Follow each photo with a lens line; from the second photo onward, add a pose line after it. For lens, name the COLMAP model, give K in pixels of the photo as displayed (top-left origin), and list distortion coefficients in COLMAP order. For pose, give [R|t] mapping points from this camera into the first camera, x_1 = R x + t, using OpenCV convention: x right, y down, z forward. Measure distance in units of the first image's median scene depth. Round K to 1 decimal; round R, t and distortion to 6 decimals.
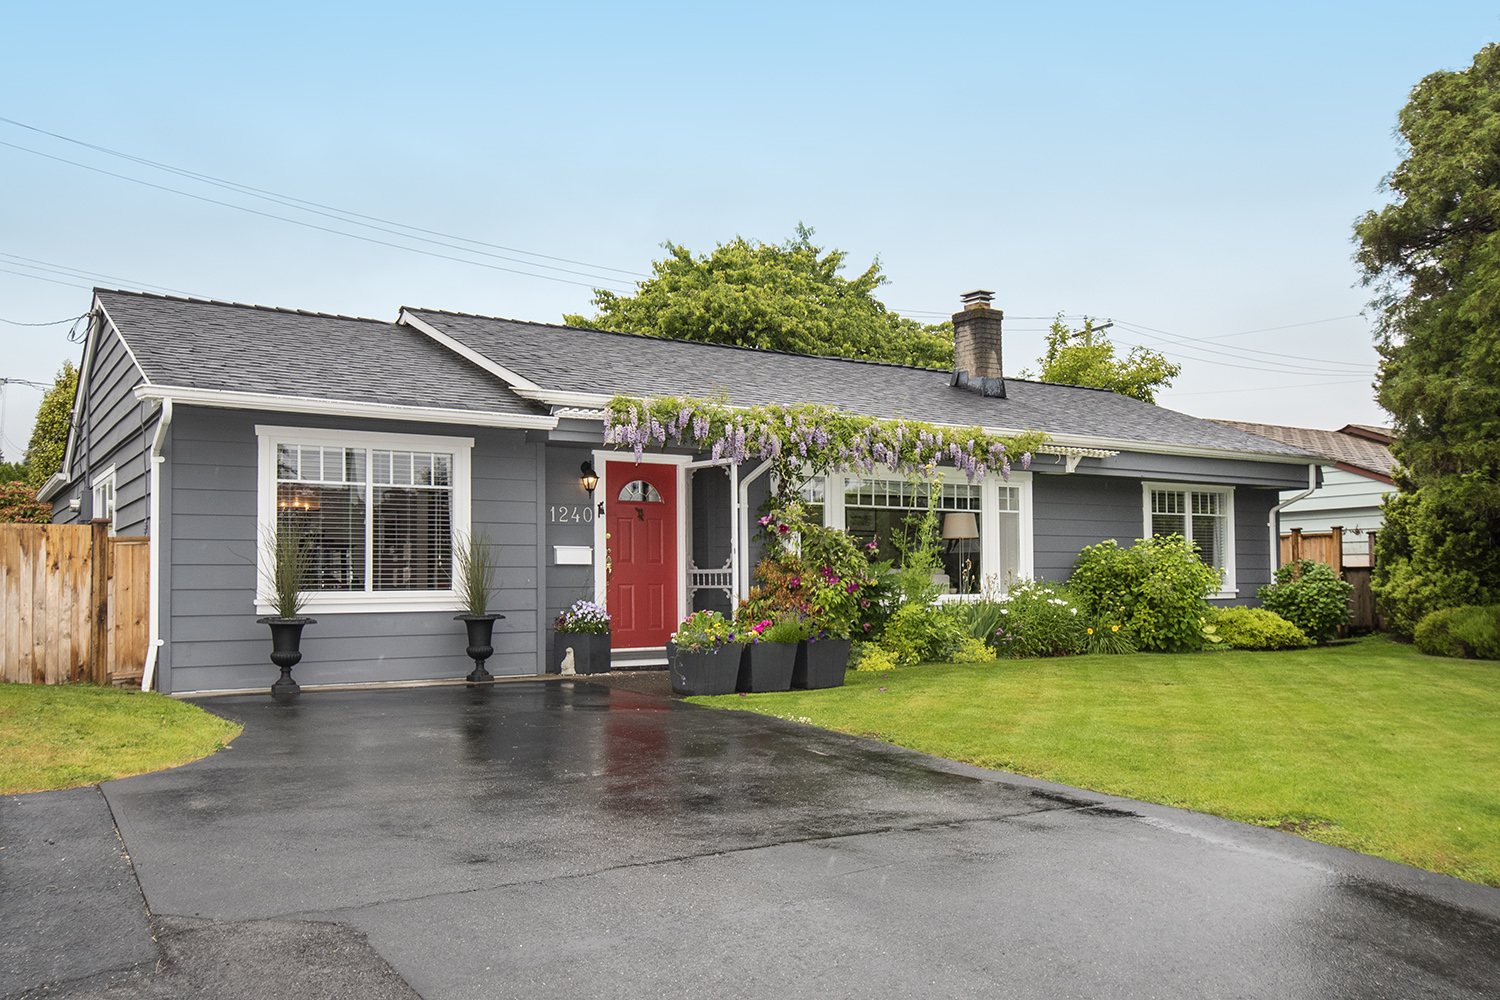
lens RADIAL K [[1222.6, 0, 749.2], [0, 1222.6, 502.4], [0, 0, 1]] dist [0.012119, 0.001110]
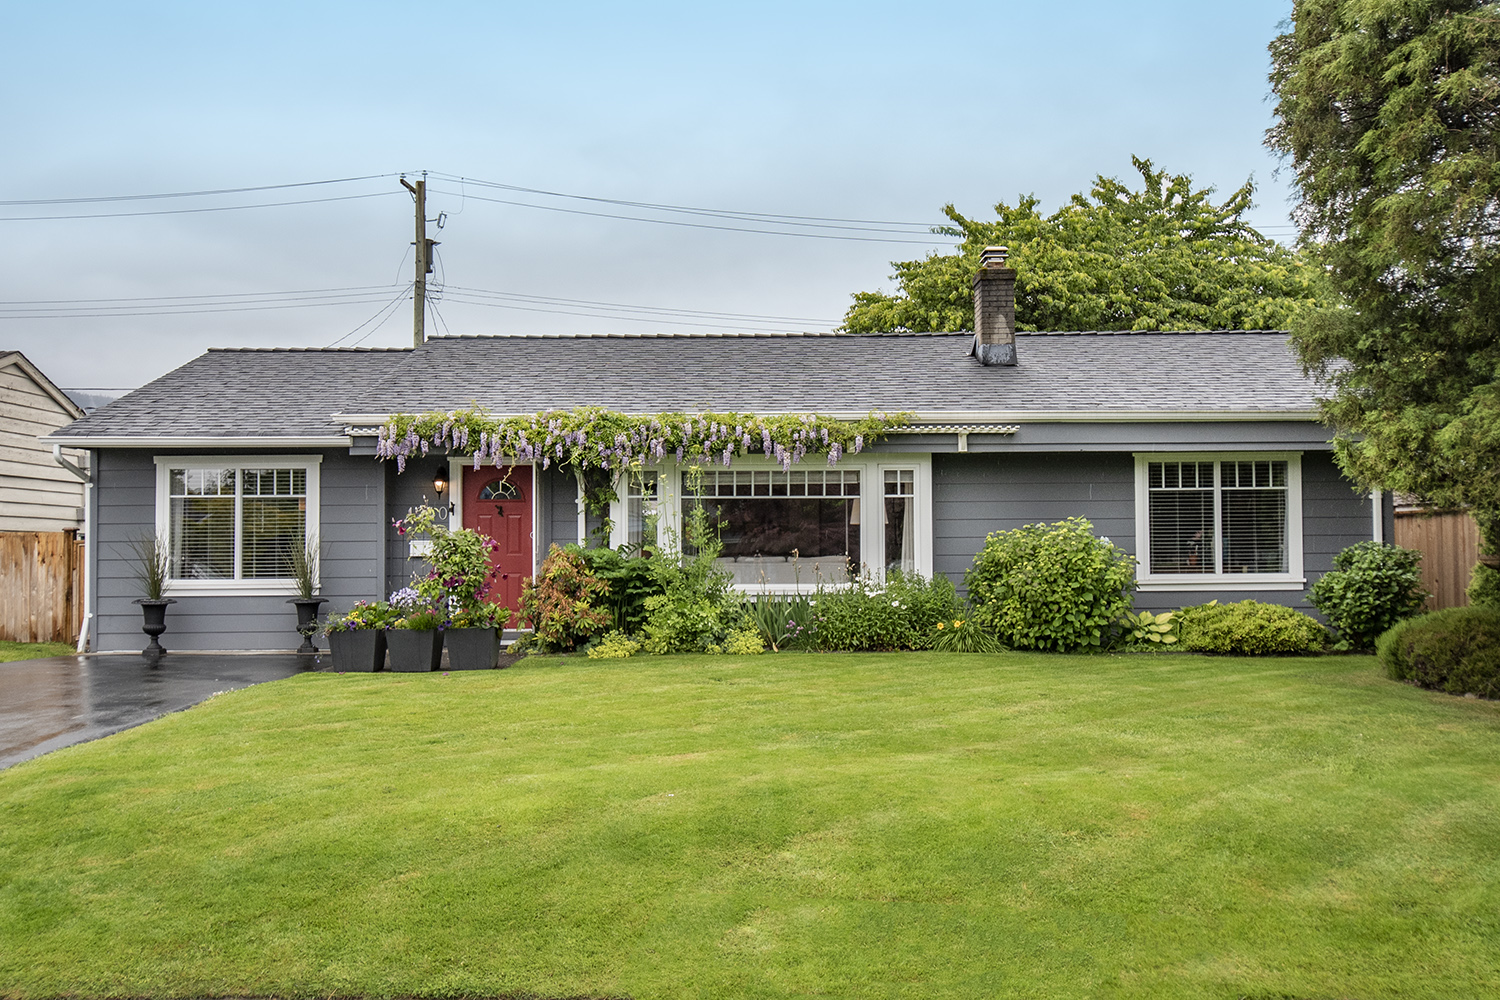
lens RADIAL K [[1311.3, 0, 749.9], [0, 1311.3, 503.7], [0, 0, 1]] dist [0.000828, 0.001540]
pose [[0.845221, -0.021081, -0.534001, 0.863947], [0.036728, 0.999151, 0.018690, -0.012606], [0.533153, -0.035410, 0.845277, 0.120551]]
